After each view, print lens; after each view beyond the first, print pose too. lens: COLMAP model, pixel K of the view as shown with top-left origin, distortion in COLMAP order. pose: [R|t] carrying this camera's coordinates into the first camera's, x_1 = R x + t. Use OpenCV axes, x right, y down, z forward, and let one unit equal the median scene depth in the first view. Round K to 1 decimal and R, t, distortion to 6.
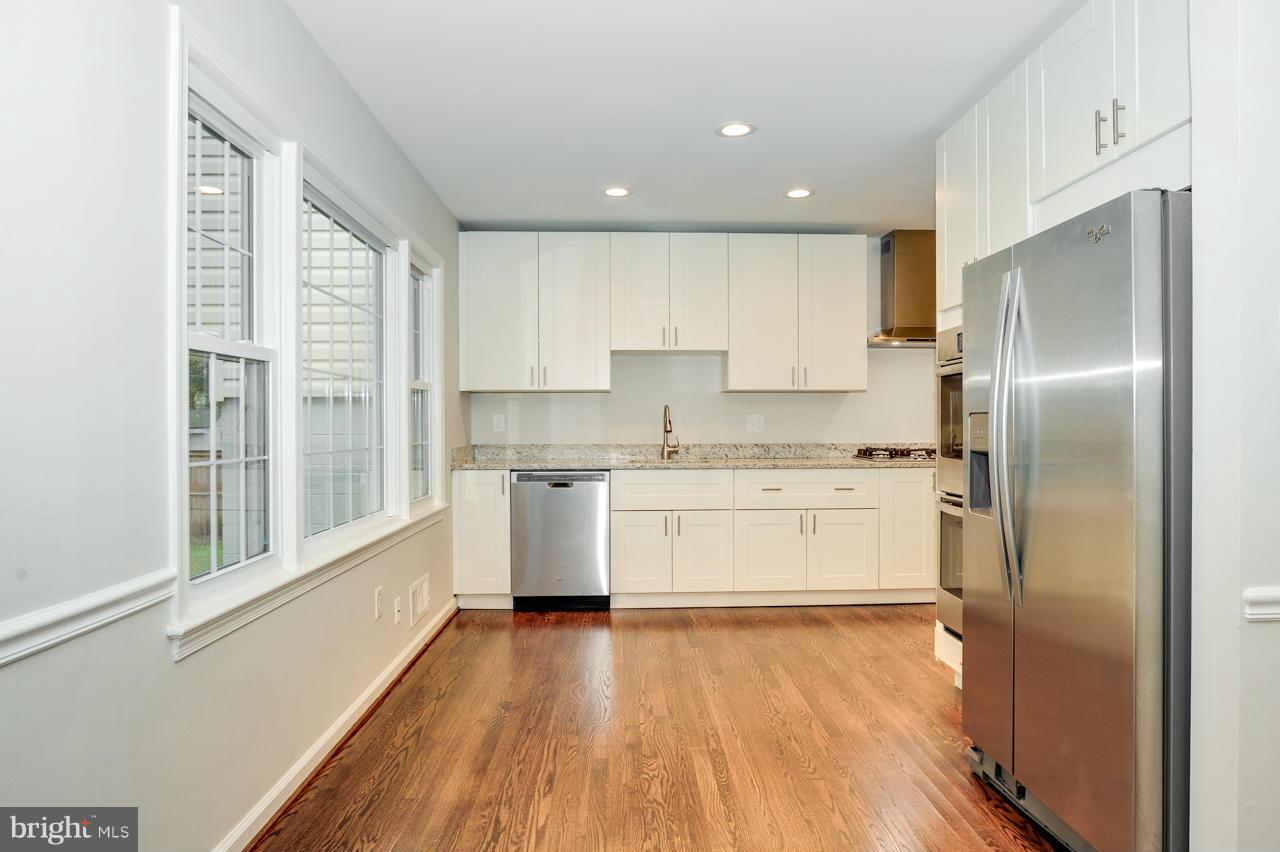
lens RADIAL K [[753.0, 0, 646.6], [0, 753.0, 427.7], [0, 0, 1]] dist [-0.043455, 0.019506]
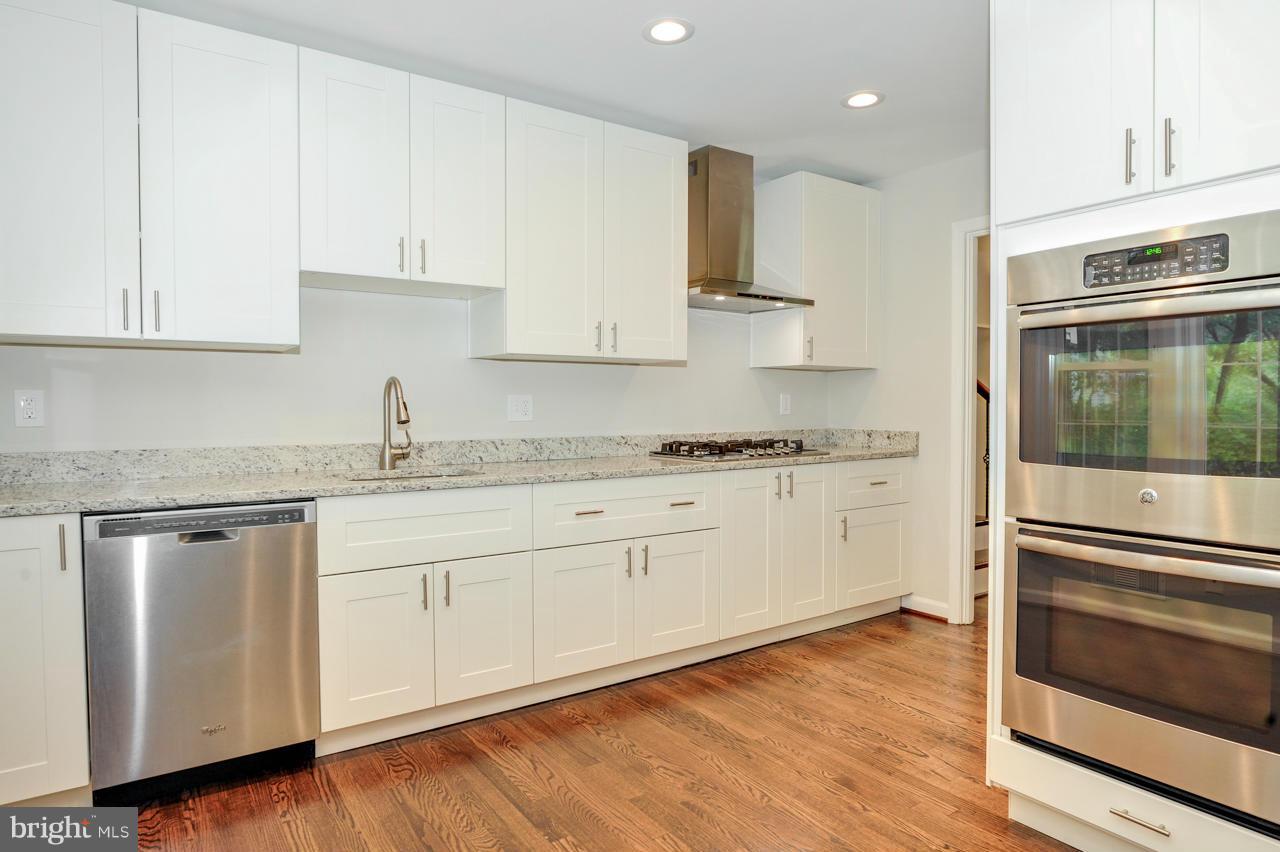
lens RADIAL K [[753.0, 0, 646.6], [0, 753.0, 427.7], [0, 0, 1]] dist [-0.043455, 0.019506]
pose [[0.847808, -0.015104, 0.530089, -0.122558], [0.004523, 0.999764, 0.021252, -0.002160], [-0.530284, -0.015620, 0.847676, 0.430120]]
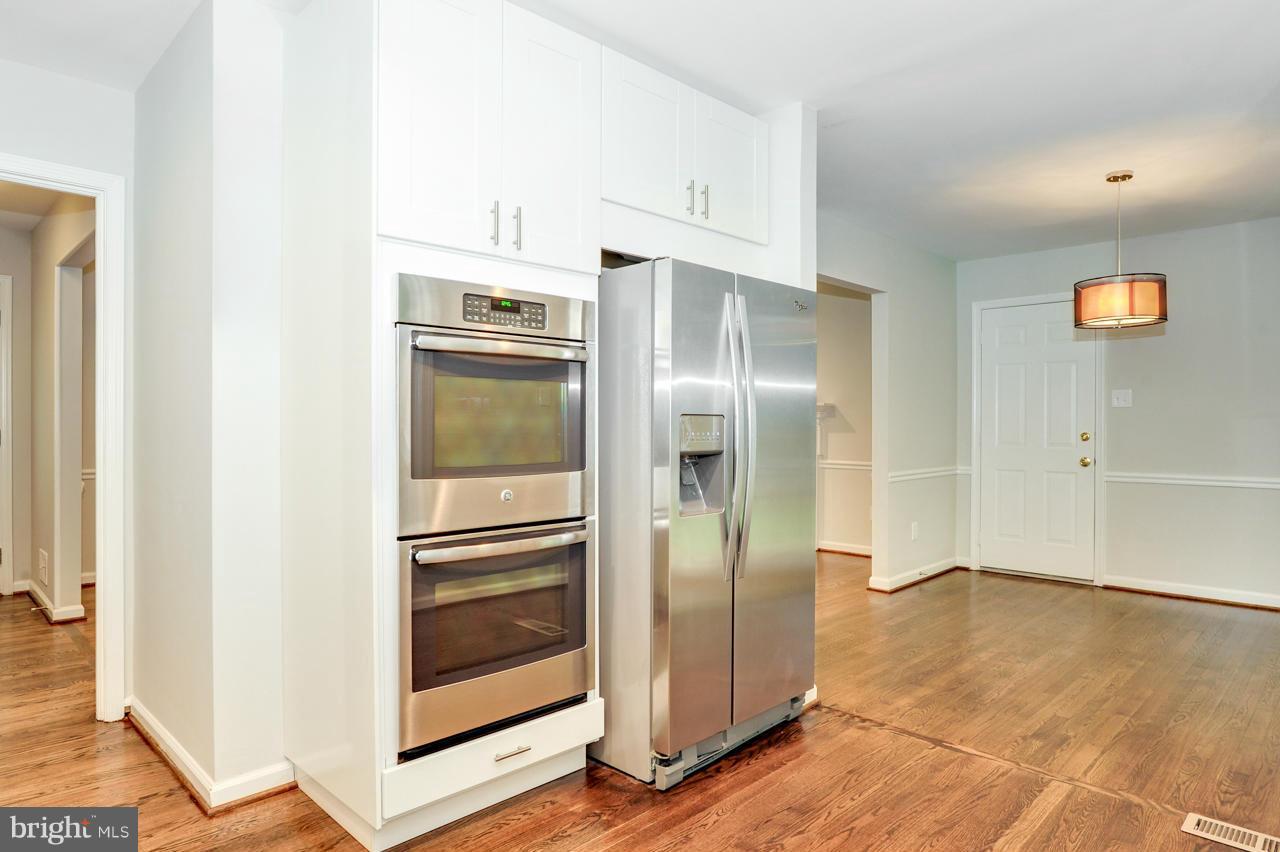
lens RADIAL K [[753.0, 0, 646.6], [0, 753.0, 427.7], [0, 0, 1]] dist [-0.043455, 0.019506]
pose [[-0.680722, -0.000989, 0.732541, -0.123472], [0.004074, 0.999979, 0.005136, -0.003976], [-0.732531, 0.006481, -0.680703, 0.840481]]
